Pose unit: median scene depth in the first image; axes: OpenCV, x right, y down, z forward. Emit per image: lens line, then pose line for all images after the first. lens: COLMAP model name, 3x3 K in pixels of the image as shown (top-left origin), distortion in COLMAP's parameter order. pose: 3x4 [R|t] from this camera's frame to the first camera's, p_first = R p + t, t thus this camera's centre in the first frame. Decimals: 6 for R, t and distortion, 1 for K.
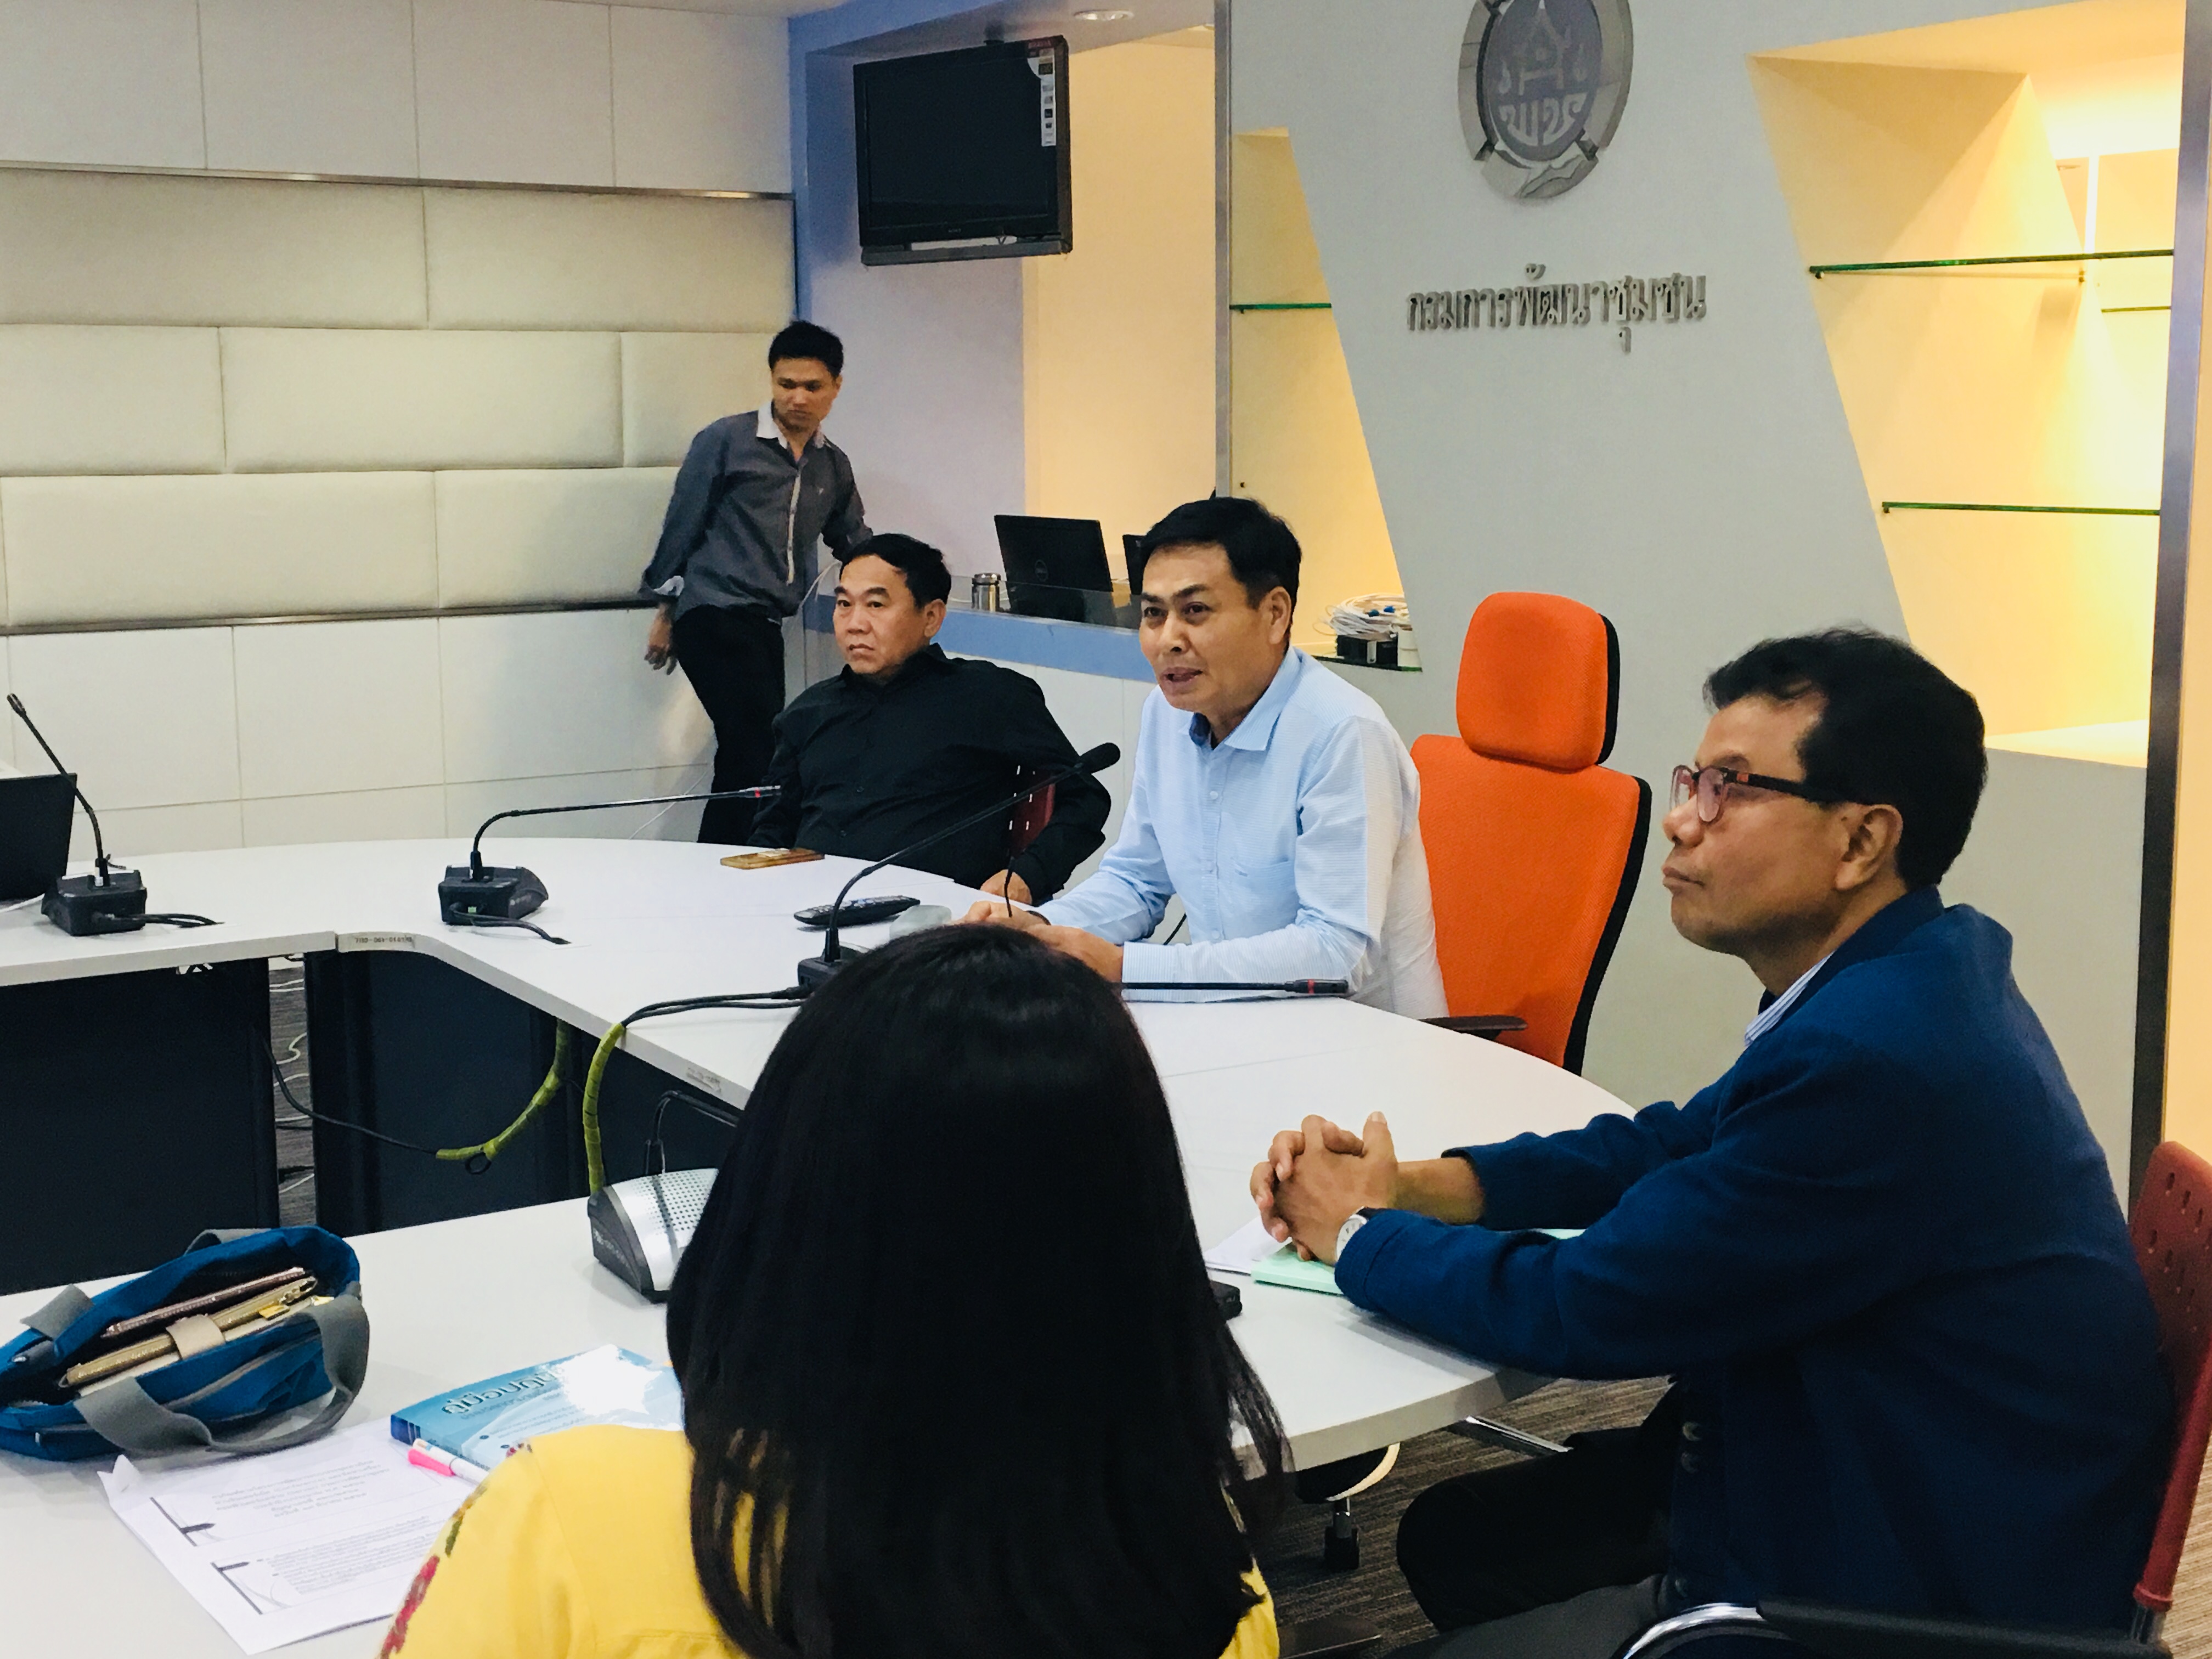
lens RADIAL K [[2764.2, 0, 1106.0], [0, 2764.2, 829.5], [0, 0, 1]] dist [0.054210, 0.018536]
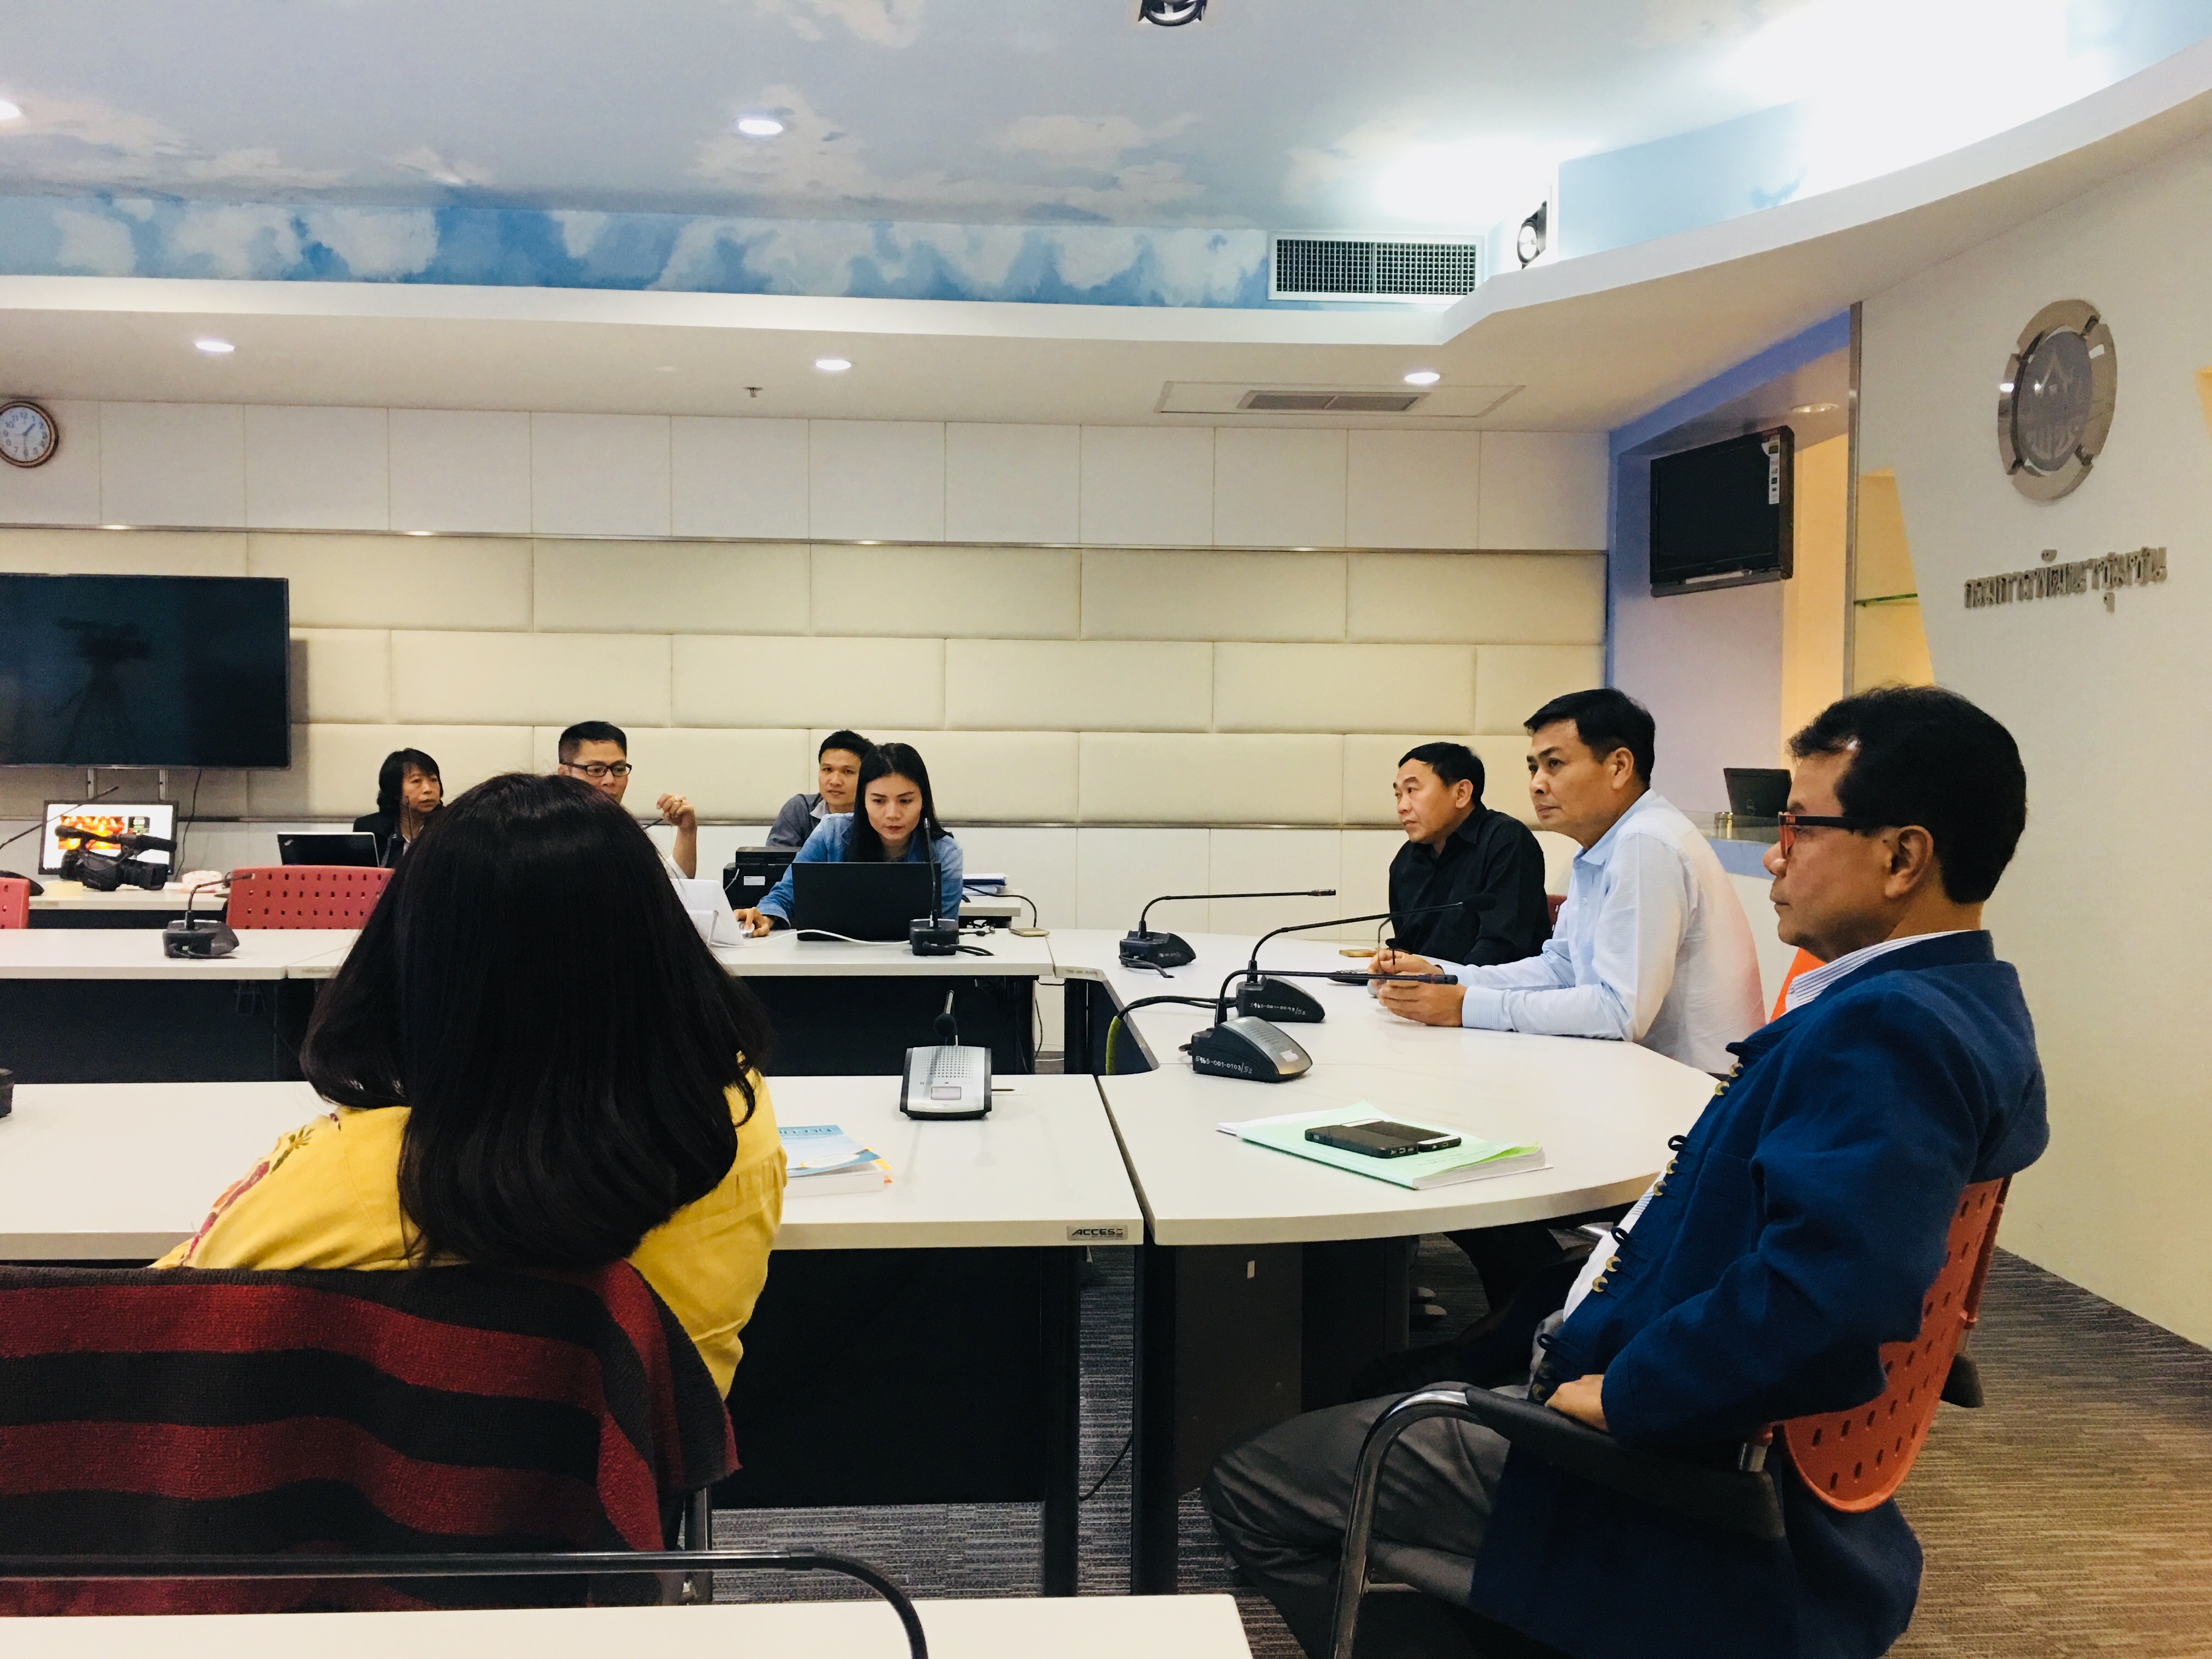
lens RADIAL K [[1902.9, 0, 1108.7], [0, 1902.9, 803.1], [0, 0, 1]] dist [0.100585, -0.162028]
pose [[0.884505, 0.027094, -0.465744, 0.191157], [-0.086111, 0.990641, -0.105906, 0.043822], [0.458515, 0.133780, 0.878559, 0.035733]]
